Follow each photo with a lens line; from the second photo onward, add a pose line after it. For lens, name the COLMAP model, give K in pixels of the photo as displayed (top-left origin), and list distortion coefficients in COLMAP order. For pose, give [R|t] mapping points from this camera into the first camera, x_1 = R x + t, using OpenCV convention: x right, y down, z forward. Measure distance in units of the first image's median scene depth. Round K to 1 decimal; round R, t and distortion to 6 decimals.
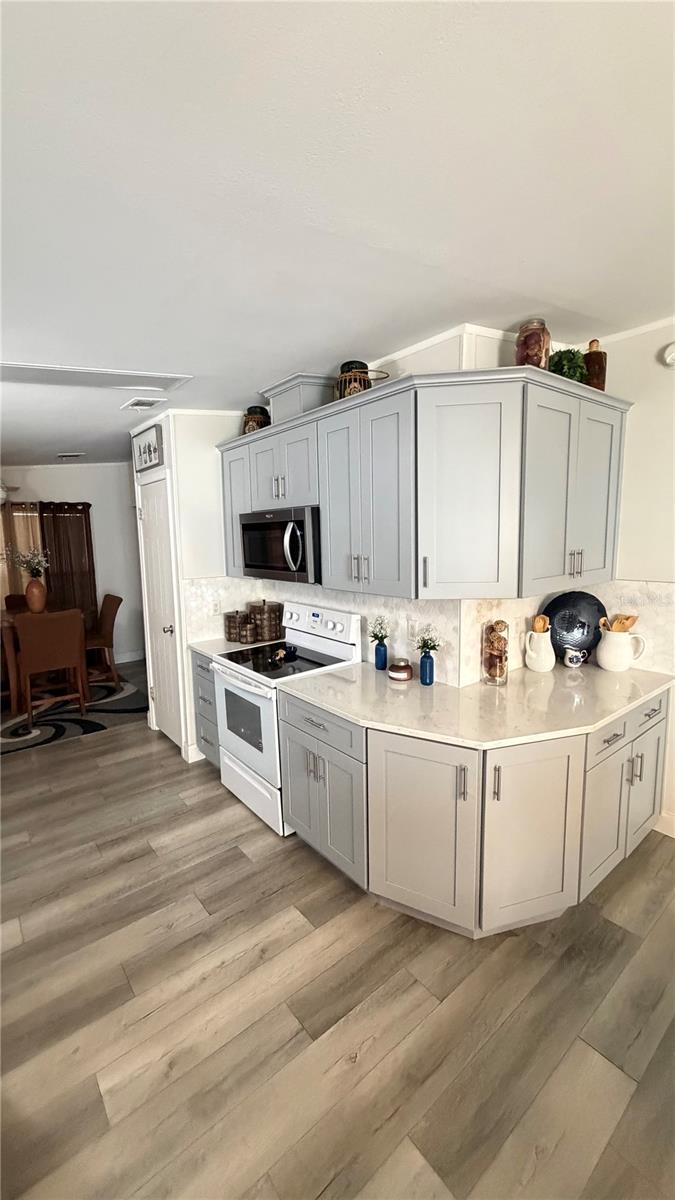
lens RADIAL K [[479.9, 0, 338.1], [0, 479.9, 599.4], [0, 0, 1]] dist [0.000584, 0.000493]
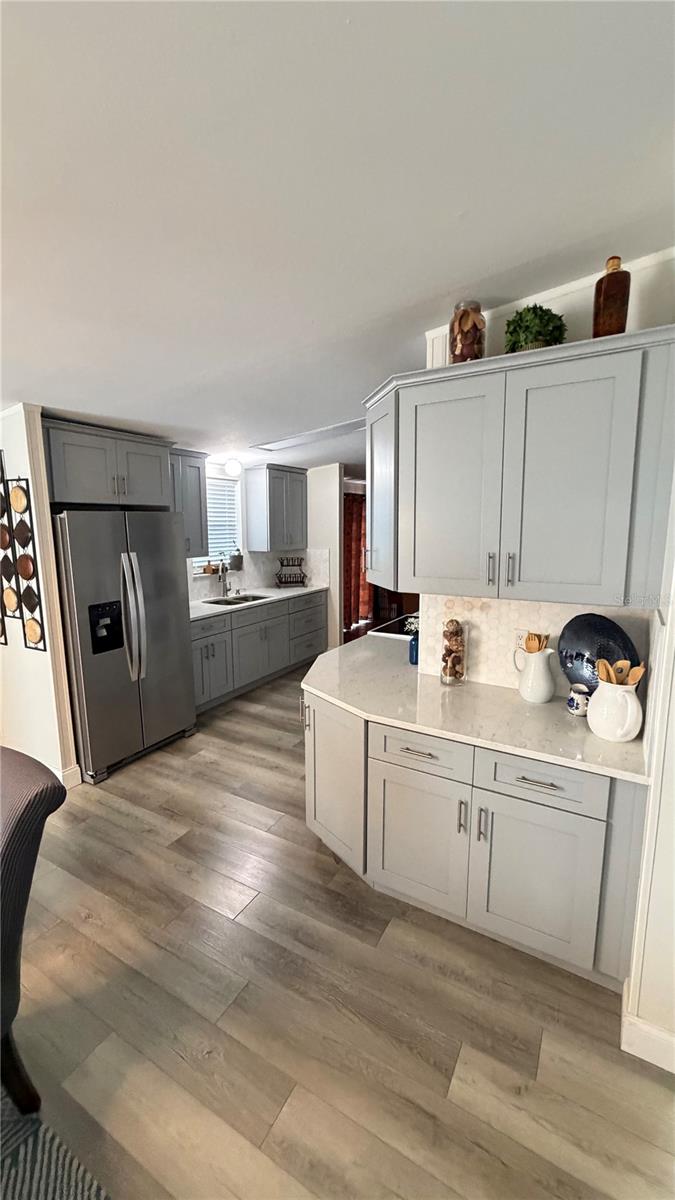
lens RADIAL K [[479.9, 0, 332.7], [0, 479.9, 590.3], [0, 0, 1]] dist [0.000584, 0.000493]
pose [[0.349842, 0.145912, -0.925376, 0.789922], [-0.125152, 0.986221, 0.108191, -0.061440], [0.928411, 0.077963, 0.363283, 0.282327]]
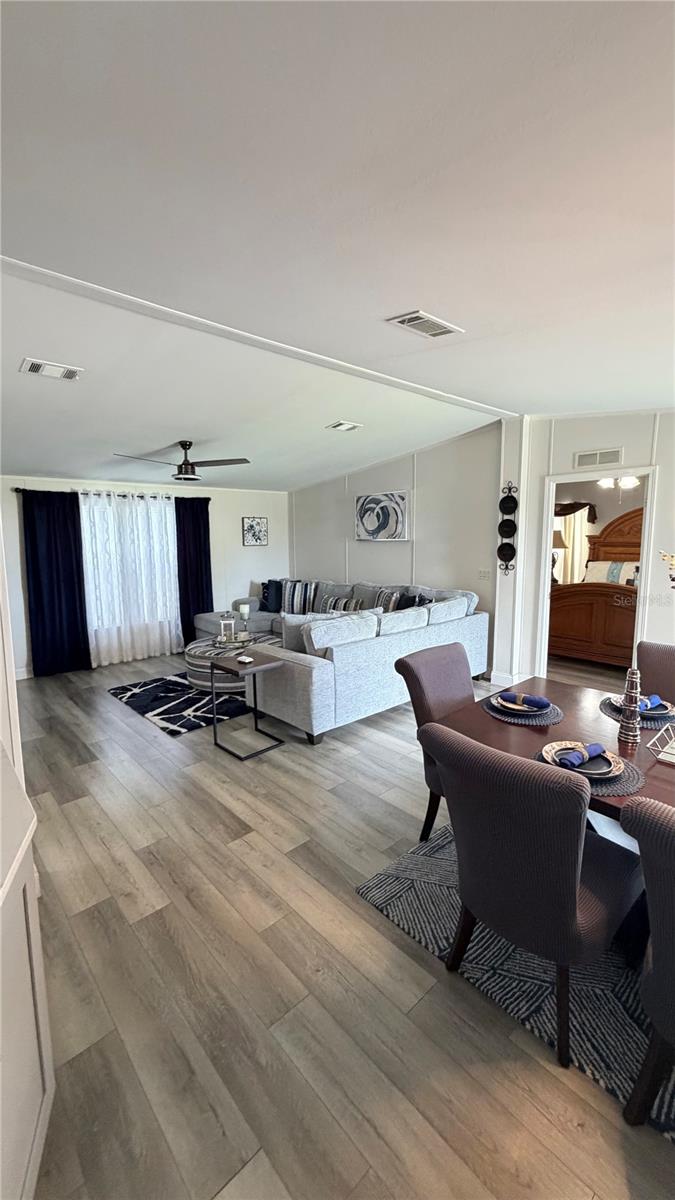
lens RADIAL K [[479.9, 0, 335.2], [0, 479.9, 595.8], [0, 0, 1]] dist [0.000584, 0.000493]
pose [[-0.048705, -0.111680, 0.992550, -0.057670], [0.148108, 0.981936, 0.117753, -0.026502], [-0.987771, 0.152740, -0.031285, 0.307924]]
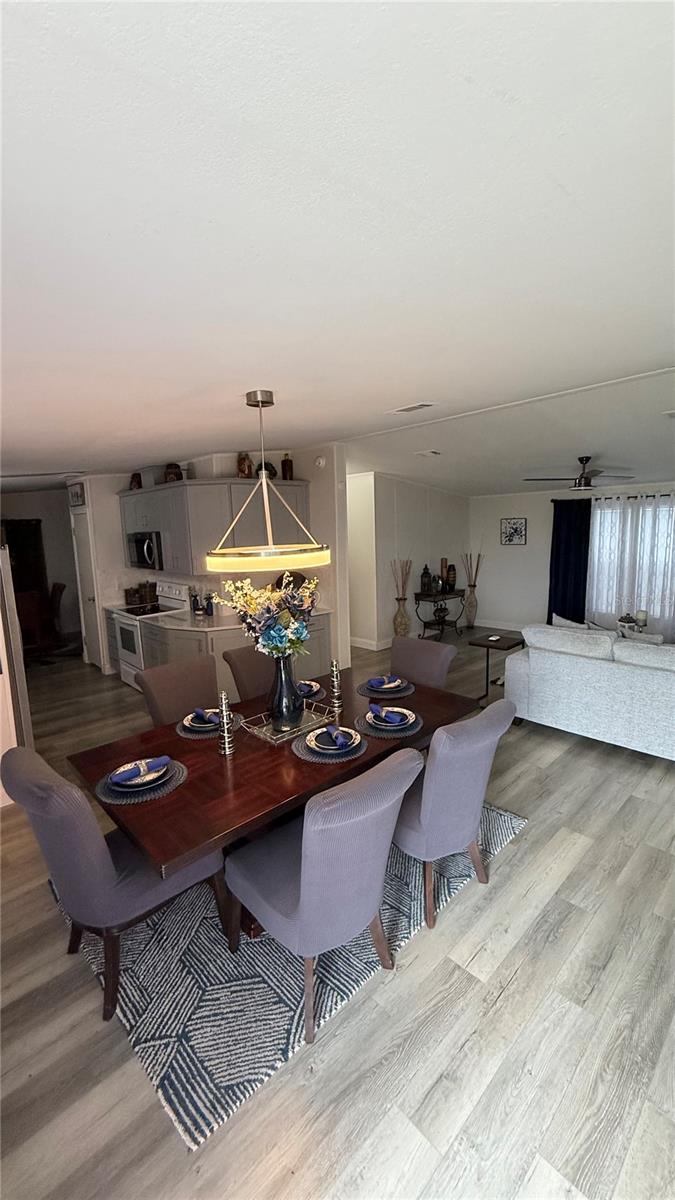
lens RADIAL K [[479.9, 0, 340.6], [0, 479.9, 598.4], [0, 0, 1]] dist [0.000584, 0.000493]
pose [[0.996509, -0.022450, 0.080413, 0.412035], [0.021648, 0.999707, 0.010836, 0.062268], [-0.080633, -0.009058, 0.996703, -0.816946]]
